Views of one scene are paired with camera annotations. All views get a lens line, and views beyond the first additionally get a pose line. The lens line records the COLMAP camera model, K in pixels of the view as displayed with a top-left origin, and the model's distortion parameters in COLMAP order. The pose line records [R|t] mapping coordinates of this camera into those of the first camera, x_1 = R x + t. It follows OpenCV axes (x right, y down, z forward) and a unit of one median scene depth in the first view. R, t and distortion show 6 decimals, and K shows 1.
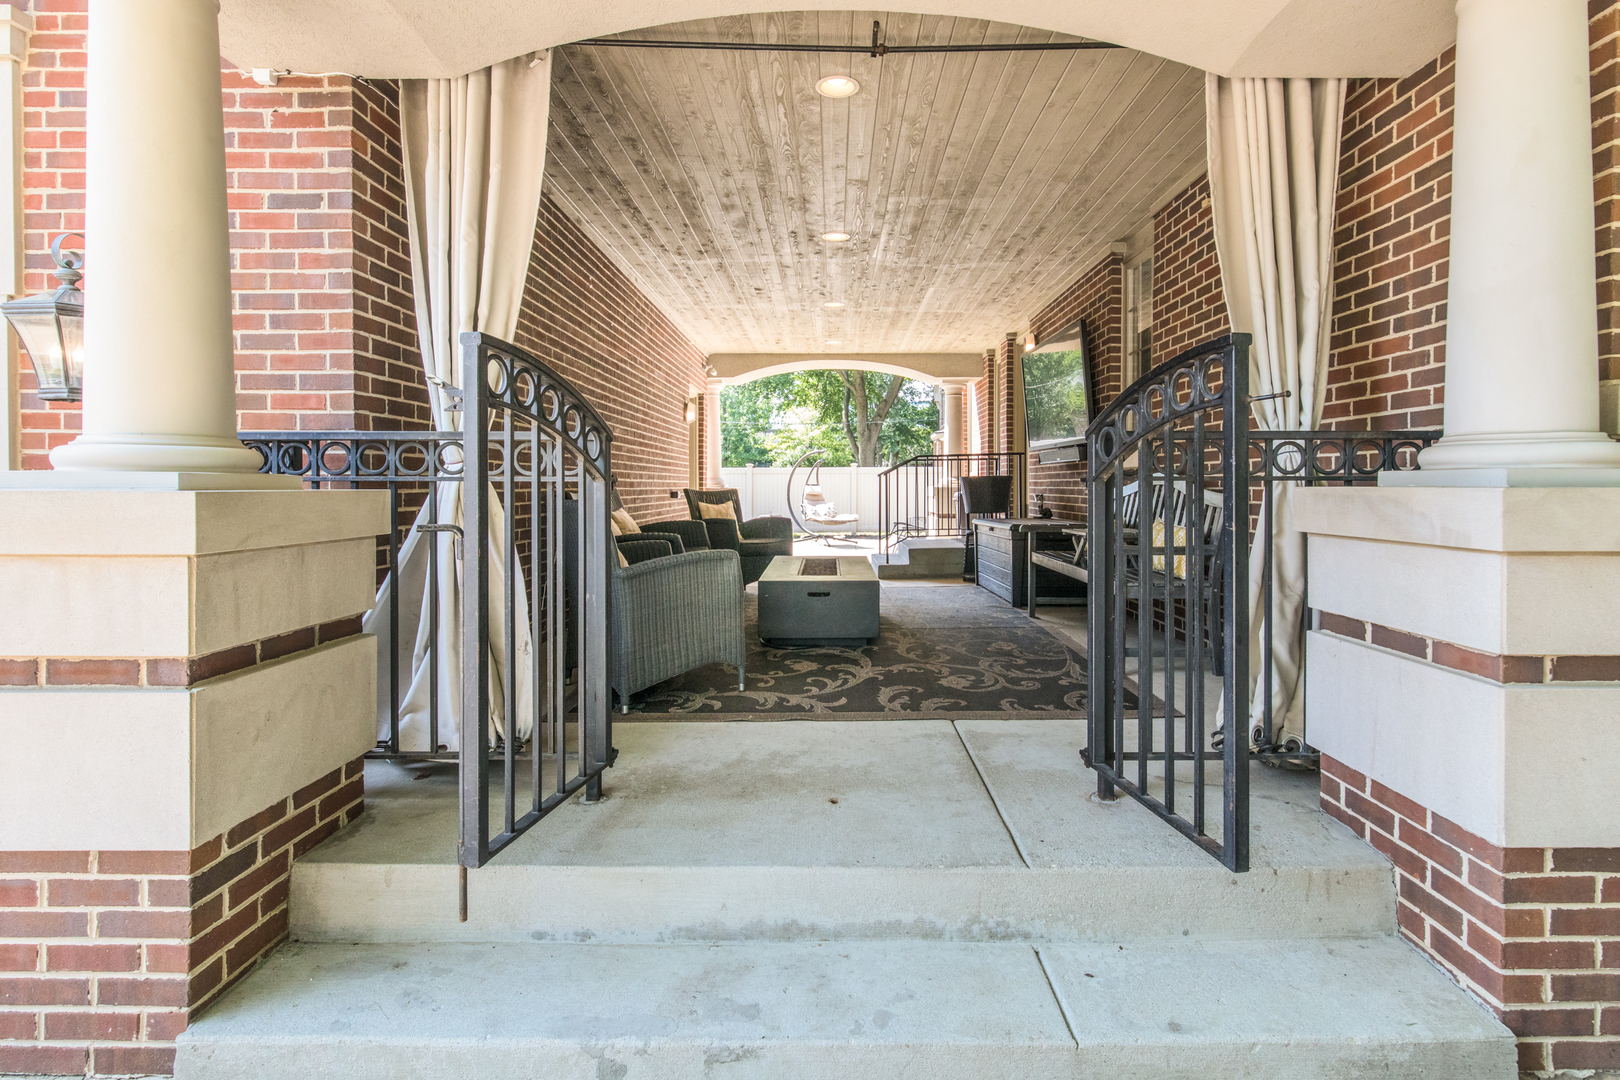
lens RADIAL K [[782.1, 0, 824.9], [0, 782.1, 482.8], [0, 0, 1]] dist [-0.001613, 0.001220]
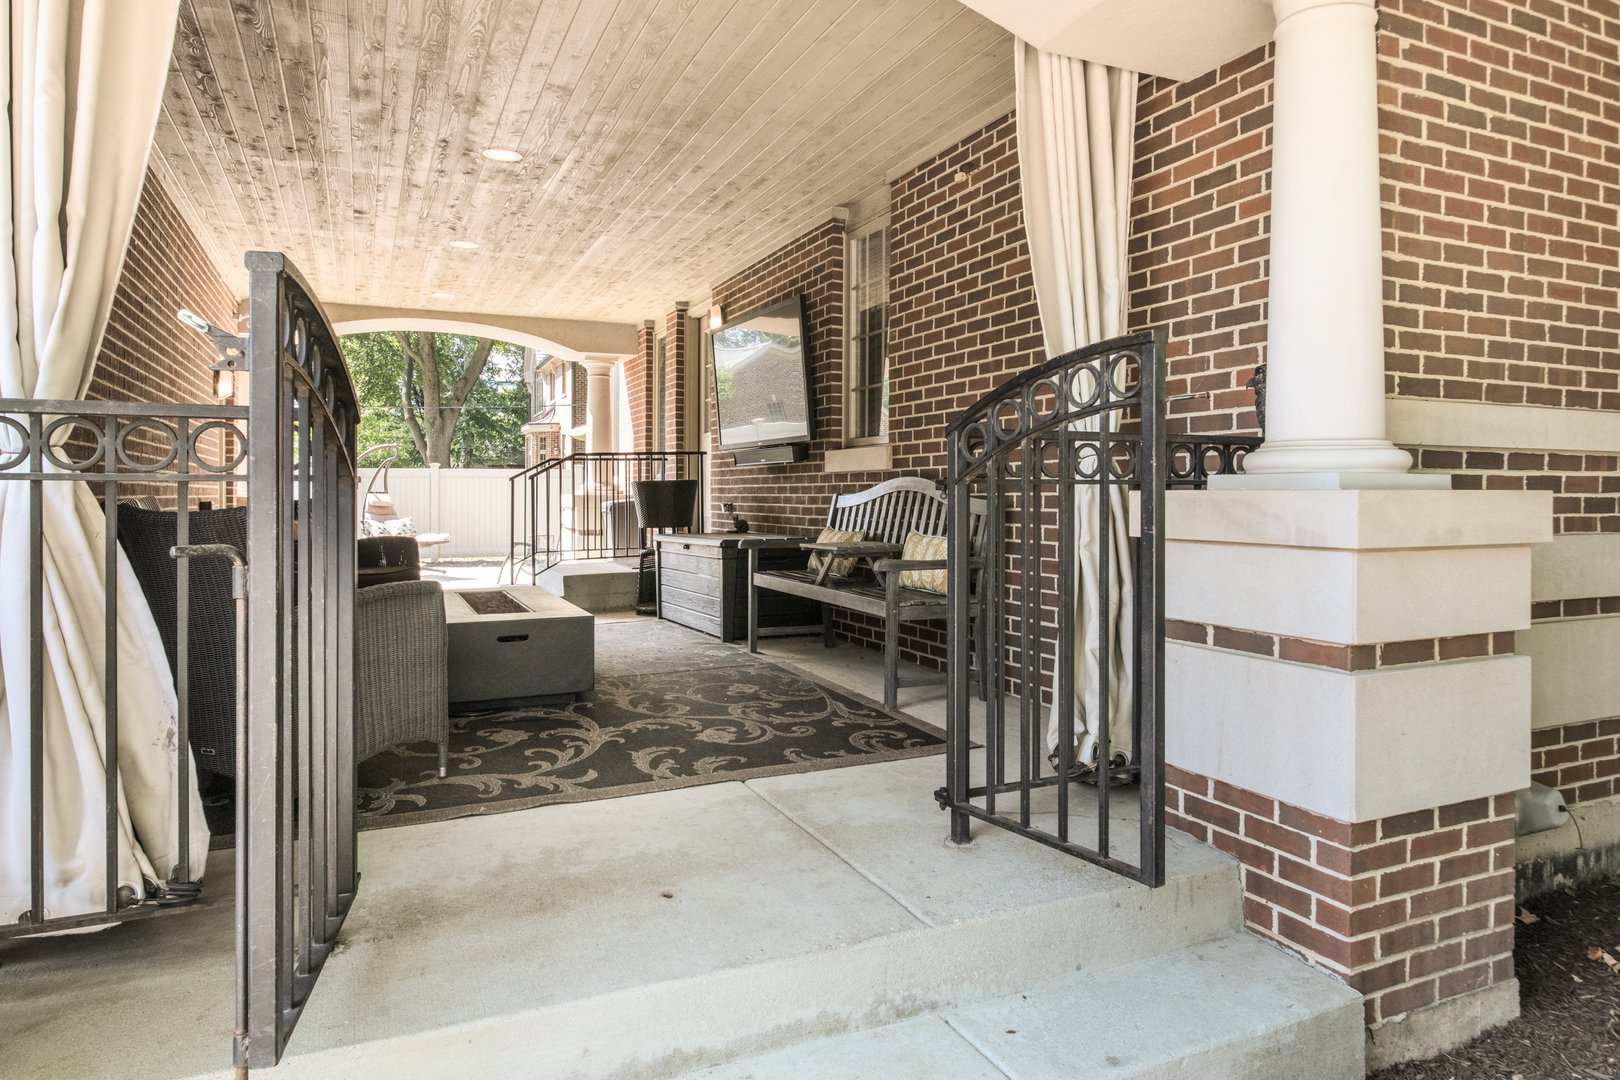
lens RADIAL K [[1005.2, 0, 823.9], [0, 1005.2, 487.1], [0, 0, 1]] dist [0.008334, -0.009520]
pose [[0.910908, 0.002063, 0.412605, -0.203271], [-0.000716, 0.999994, -0.003418, 0.004172], [-0.412610, 0.002818, 0.910903, 0.019003]]
